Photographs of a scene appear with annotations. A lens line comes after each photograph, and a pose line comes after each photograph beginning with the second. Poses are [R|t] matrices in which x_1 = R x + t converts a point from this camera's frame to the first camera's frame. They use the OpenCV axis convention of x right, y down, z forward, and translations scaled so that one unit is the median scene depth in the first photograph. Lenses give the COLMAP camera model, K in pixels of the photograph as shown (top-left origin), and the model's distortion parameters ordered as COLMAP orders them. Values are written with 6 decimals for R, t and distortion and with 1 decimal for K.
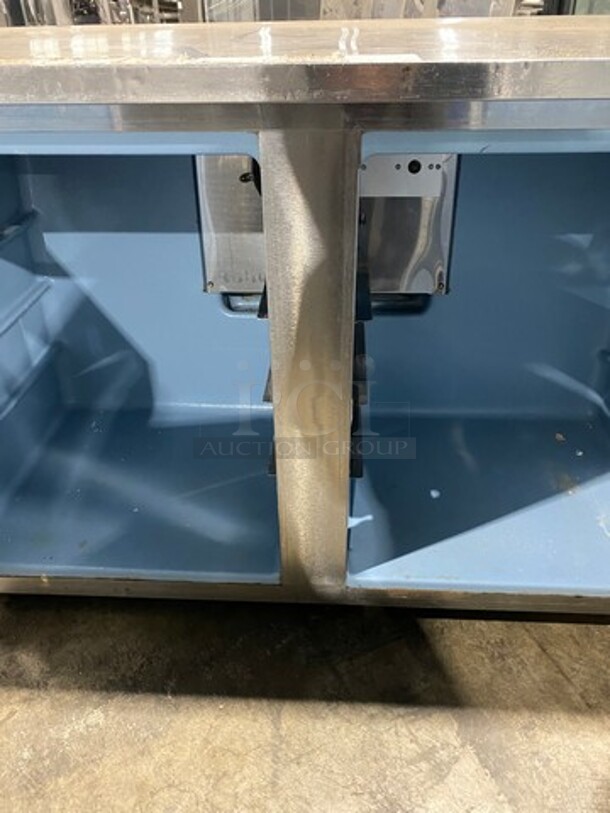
lens RADIAL K [[630.2, 0, 300.4], [0, 630.2, 409.3], [0, 0, 1]] dist [0.034779, -0.023819]
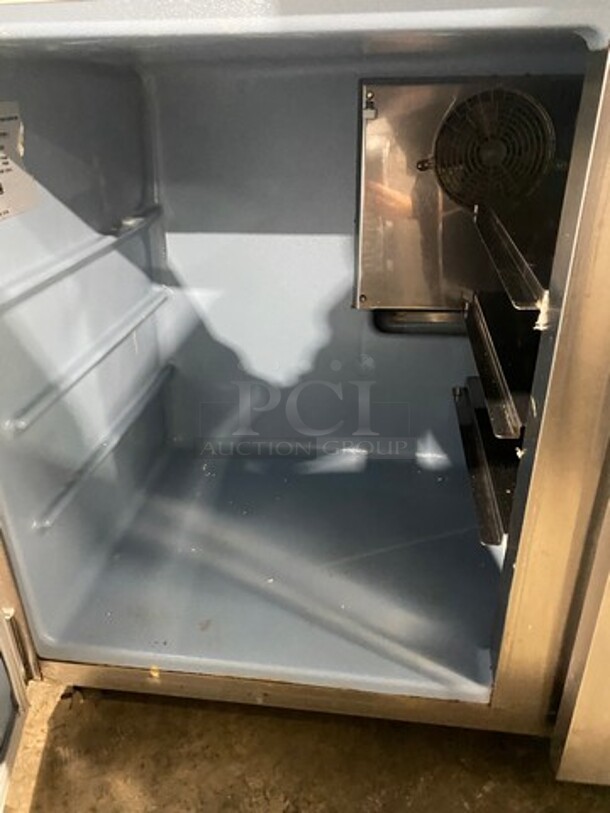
lens RADIAL K [[630.2, 0, 309.9], [0, 630.2, 404.3], [0, 0, 1]] dist [0.034779, -0.023819]
pose [[0.997351, 0.032902, -0.064870, -0.183262], [-0.039703, 0.993518, -0.106514, 0.031471], [0.060945, 0.108807, 0.992193, 0.248739]]
